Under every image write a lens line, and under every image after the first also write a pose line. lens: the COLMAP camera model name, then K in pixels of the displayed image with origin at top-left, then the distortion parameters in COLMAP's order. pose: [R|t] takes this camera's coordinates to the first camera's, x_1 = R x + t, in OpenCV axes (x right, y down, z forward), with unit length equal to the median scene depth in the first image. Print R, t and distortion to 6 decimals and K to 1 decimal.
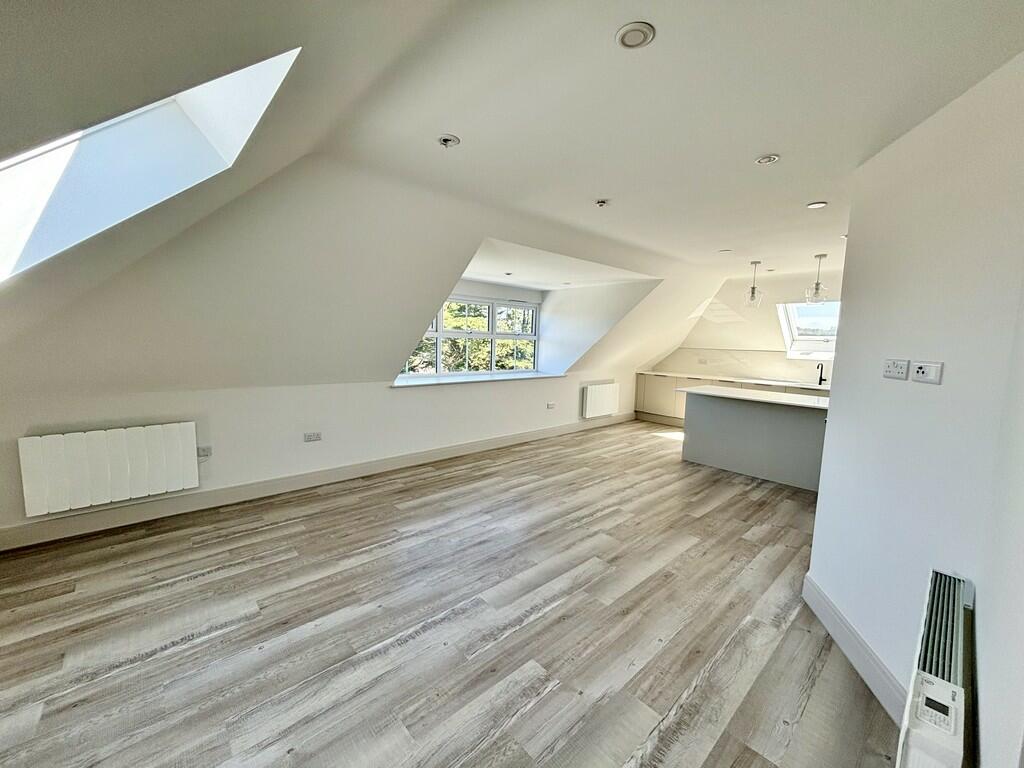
lens RADIAL K [[409.7, 0, 512.0], [0, 409.7, 384.0], [0, 0, 1]] dist [0.000301, -0.000083]
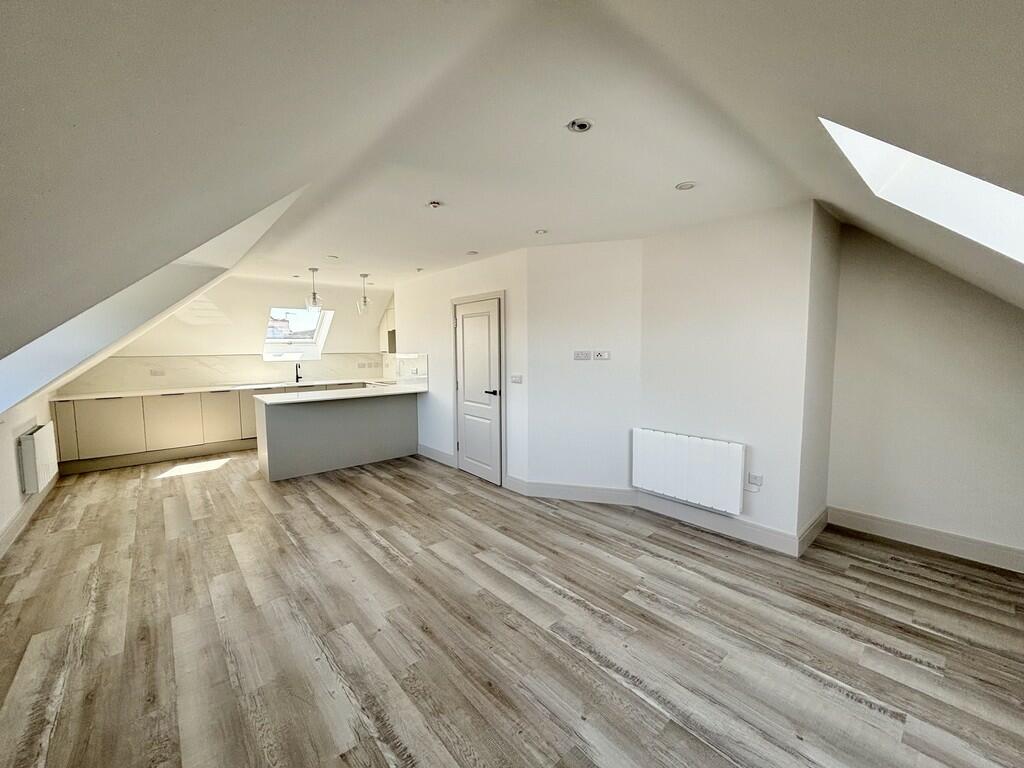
lens RADIAL K [[415.1, 0, 505.8], [0, 415.1, 386.2], [0, 0, 1]] dist [0.003387, 0.000667]
pose [[0.032767, -0.122078, 0.991980, -0.603181], [0.120679, 0.985734, 0.117323, -0.086526], [-0.992151, 0.115867, 0.047032, 0.632177]]
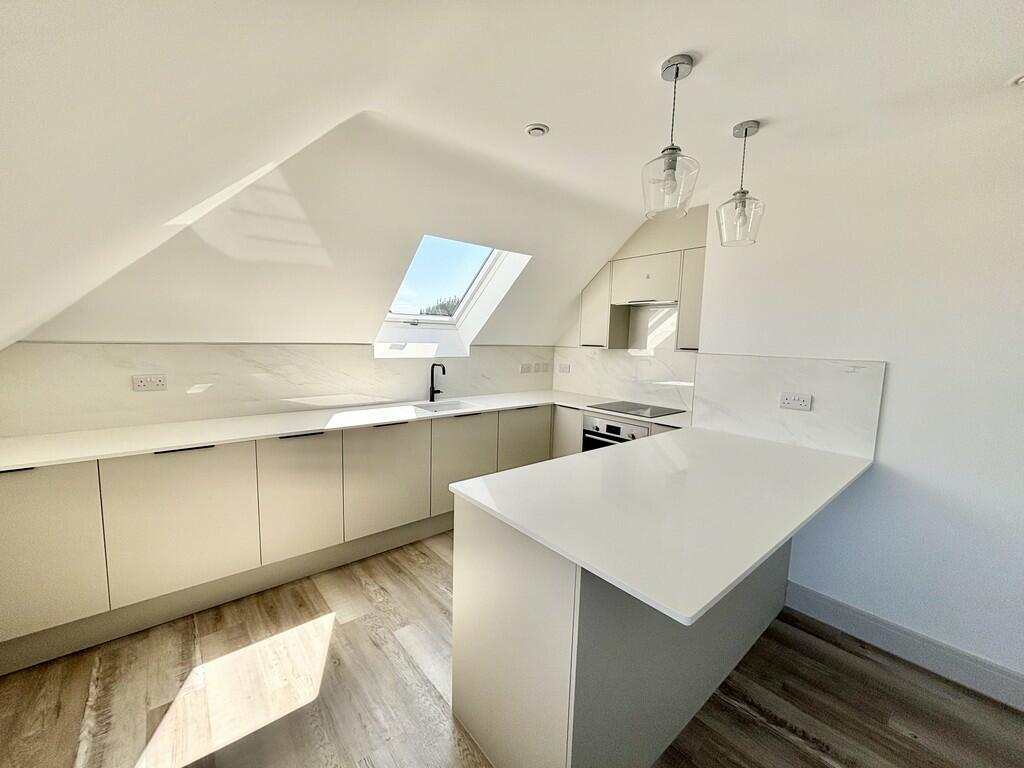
lens RADIAL K [[409.7, 0, 512.0], [0, 409.7, 384.0], [0, 0, 1]] dist [0.000301, -0.000083]
pose [[0.043135, -0.136498, 0.989701, 0.331762], [0.091163, 0.987028, 0.132156, -0.143173], [-0.994901, 0.084523, 0.055019, 1.426006]]
